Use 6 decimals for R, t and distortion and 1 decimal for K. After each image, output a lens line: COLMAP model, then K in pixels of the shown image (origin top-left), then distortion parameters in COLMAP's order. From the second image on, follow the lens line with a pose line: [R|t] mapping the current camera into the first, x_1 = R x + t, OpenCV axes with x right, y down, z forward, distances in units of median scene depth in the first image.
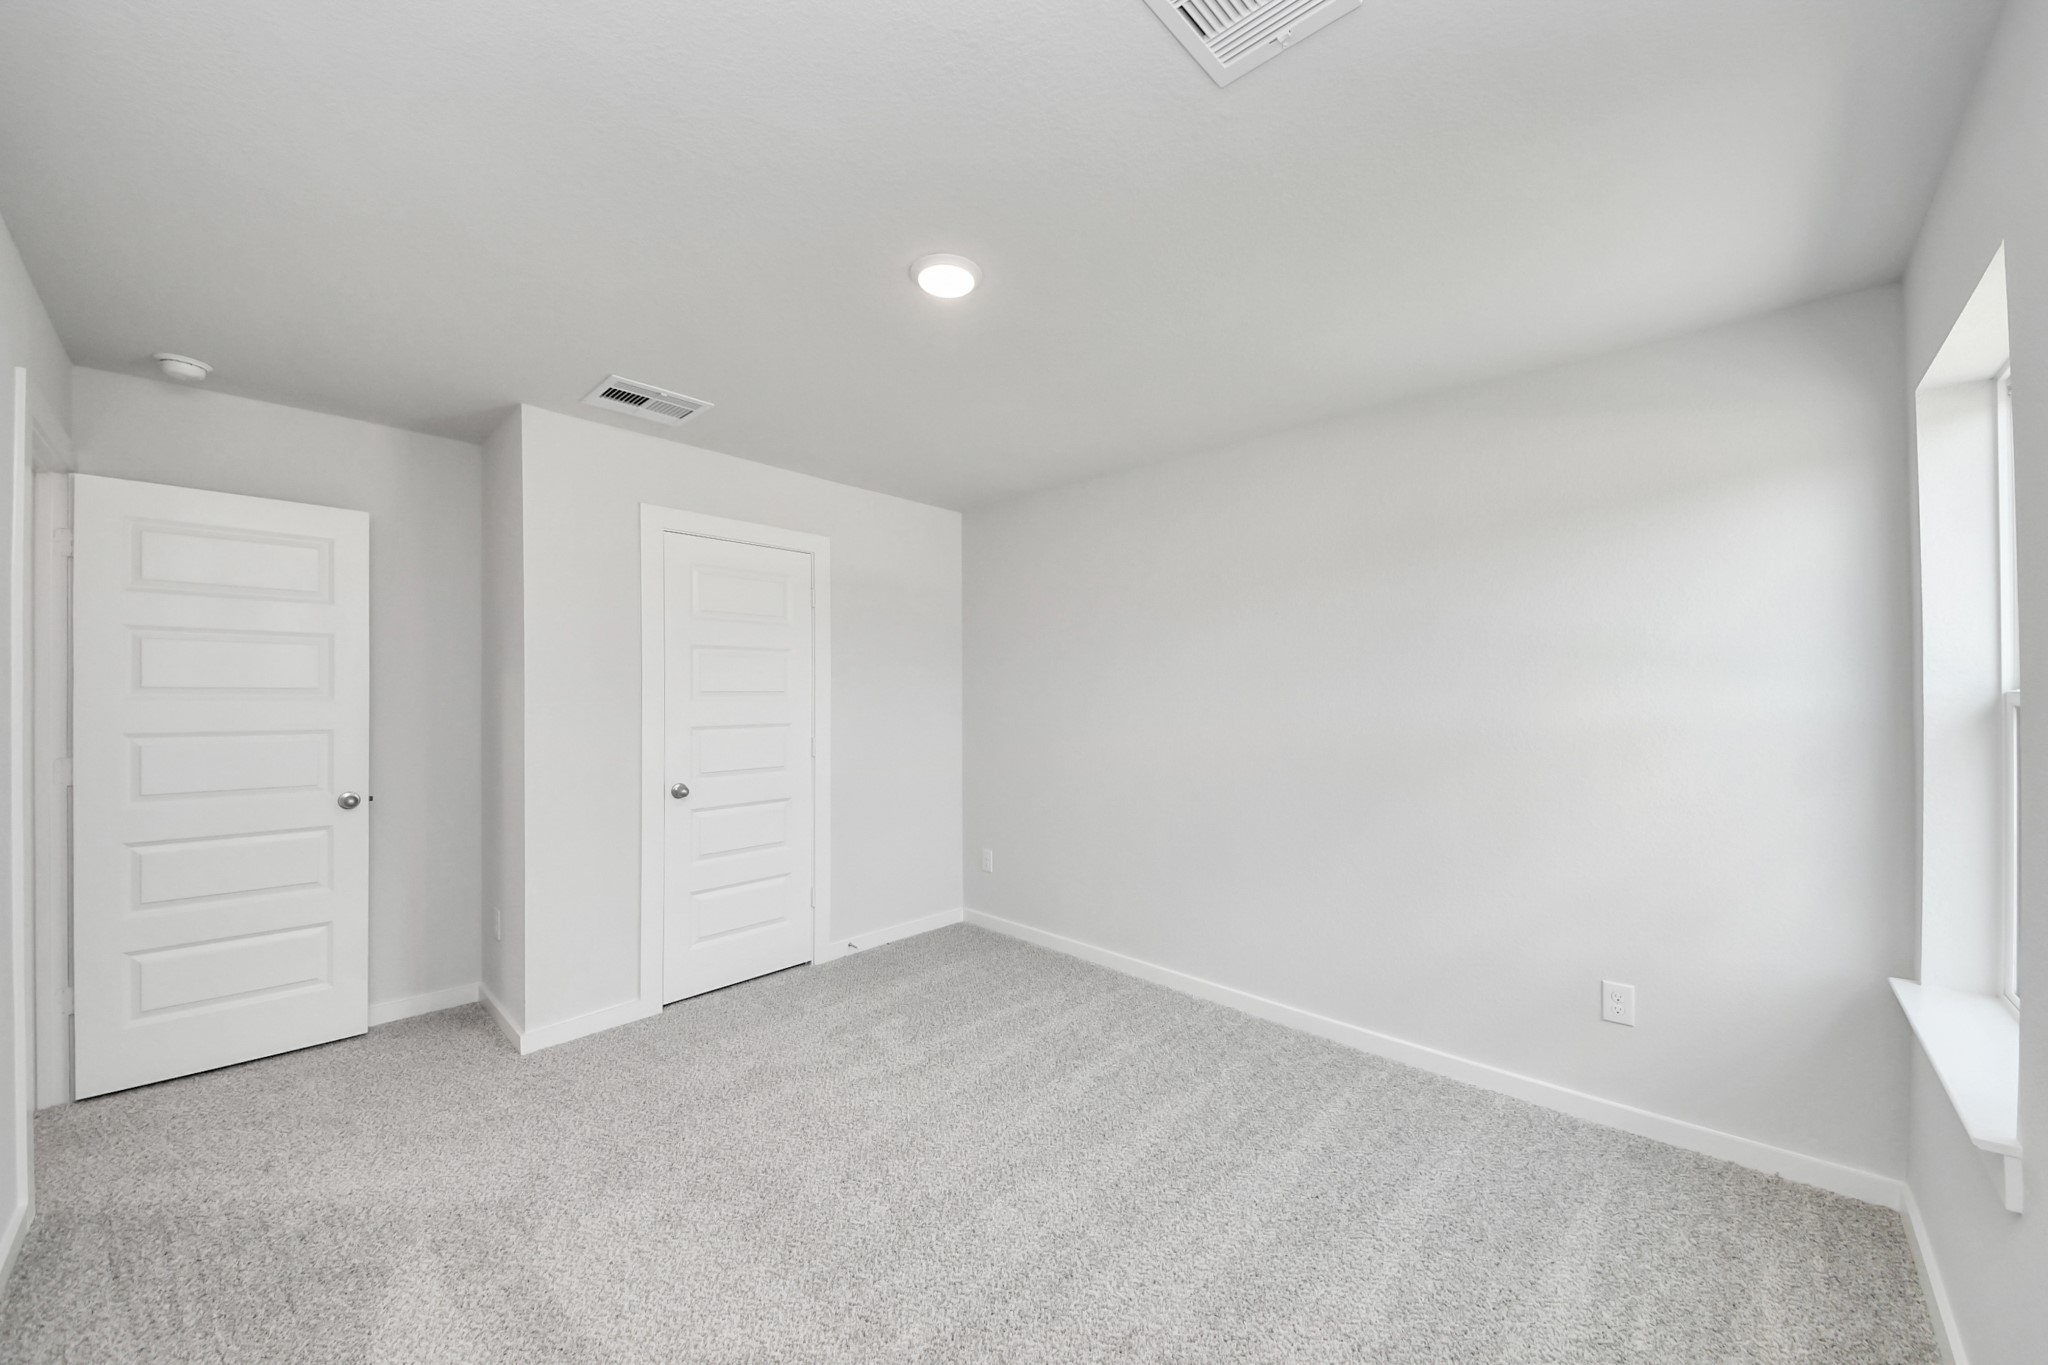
lens RADIAL K [[745.4, 0, 1035.2], [0, 745.4, 698.5], [0, 0, 1]] dist [0.002699, 0.000196]
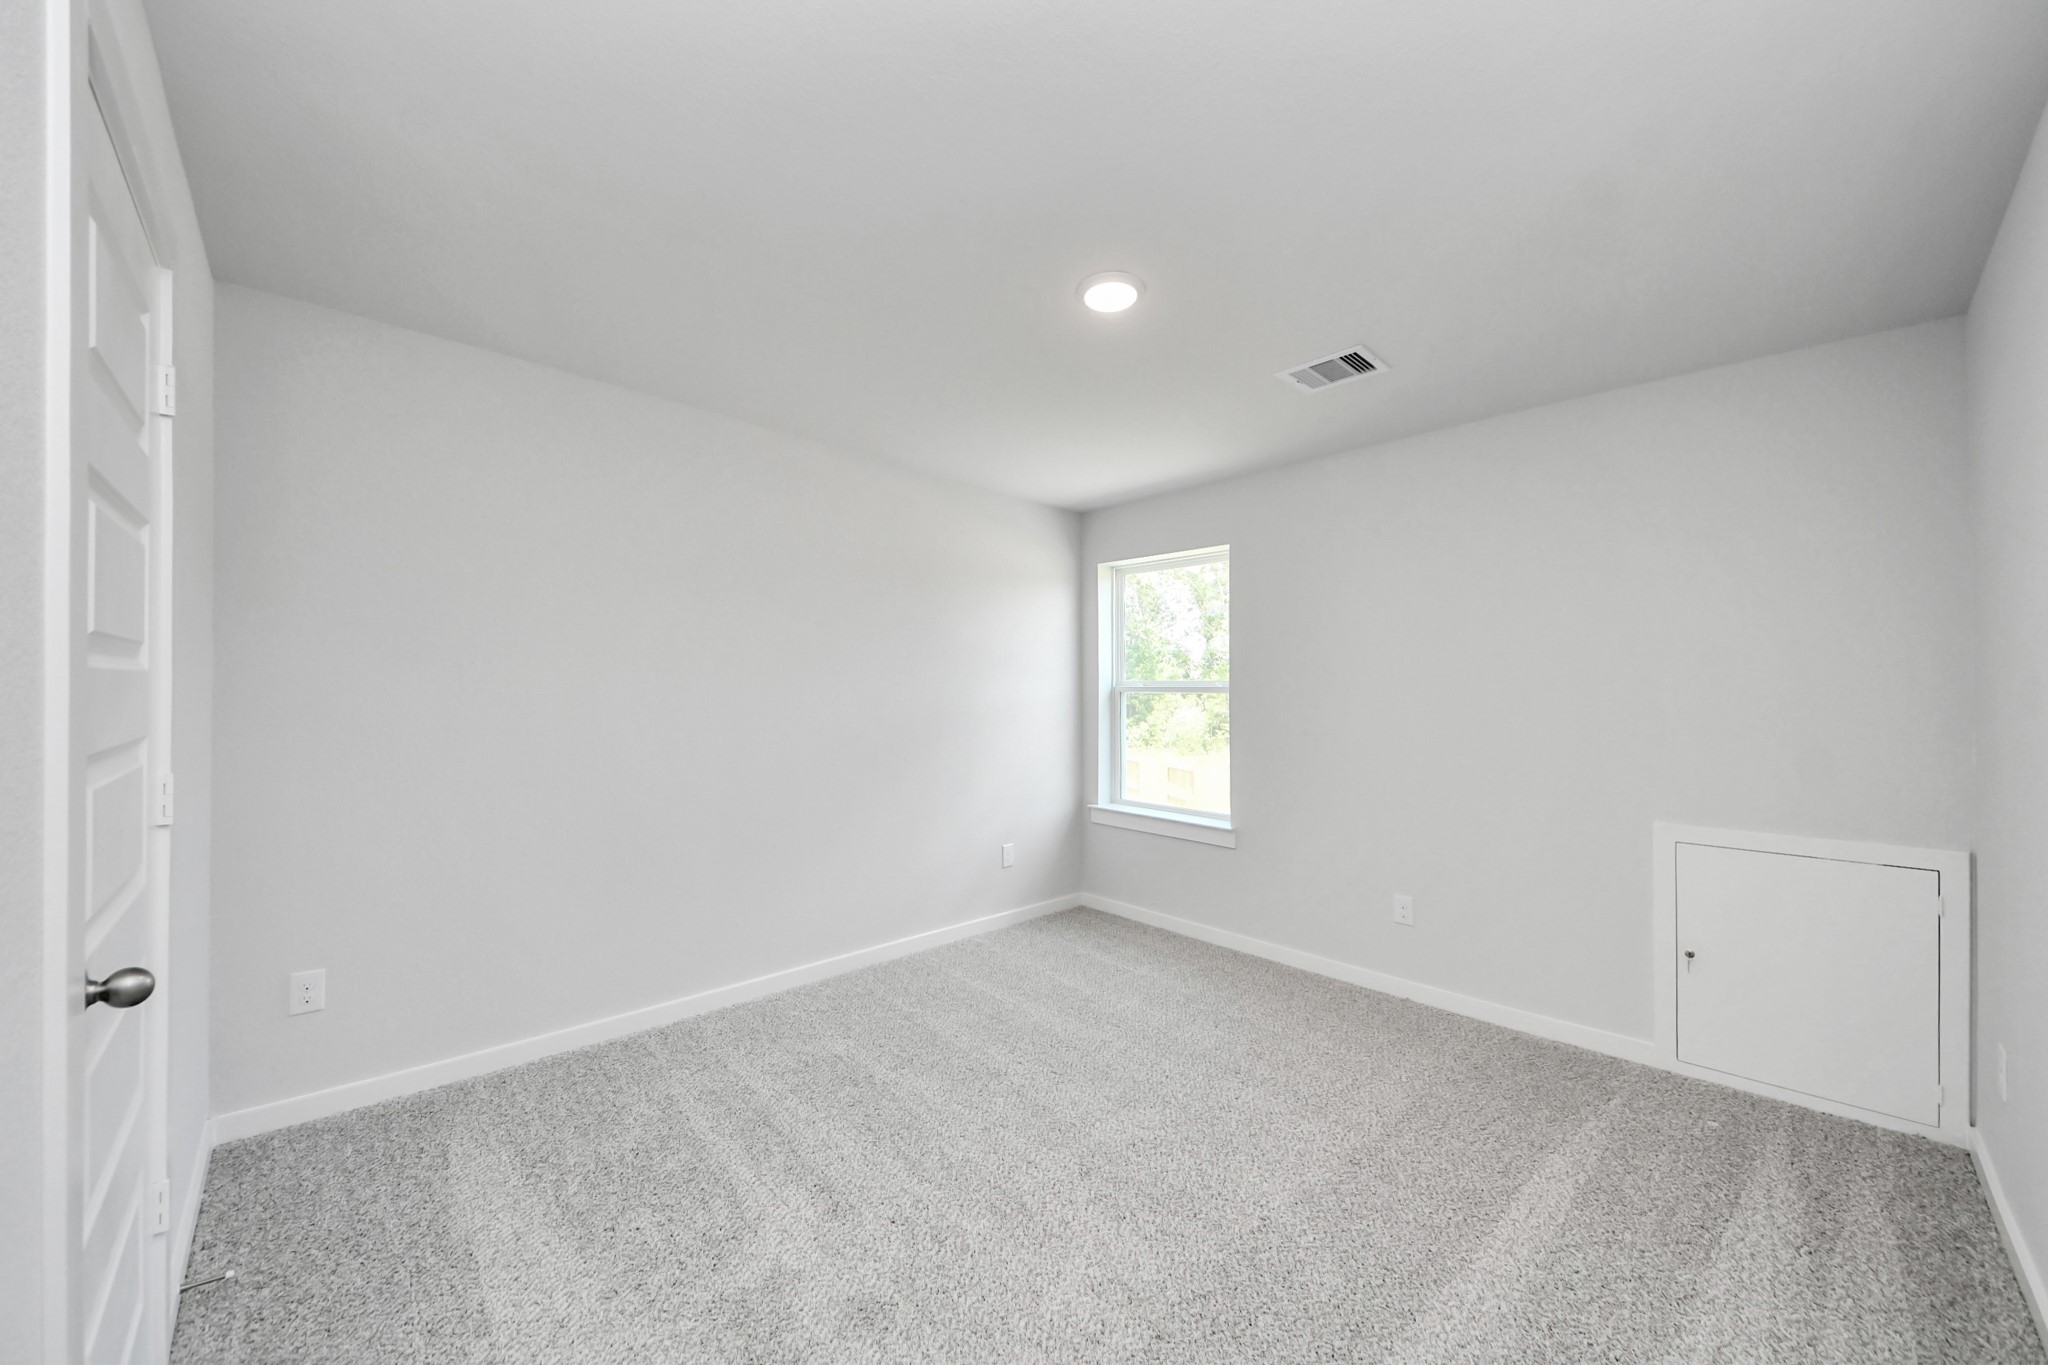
lens RADIAL K [[745.4, 0, 1029.7], [0, 745.4, 676.9], [0, 0, 1]] dist [0.002699, 0.000196]
pose [[0.033951, 0.003066, 0.999419, -1.068274], [-0.026748, 0.999640, -0.002158, -0.022308], [-0.999066, -0.026659, 0.034021, 0.936653]]
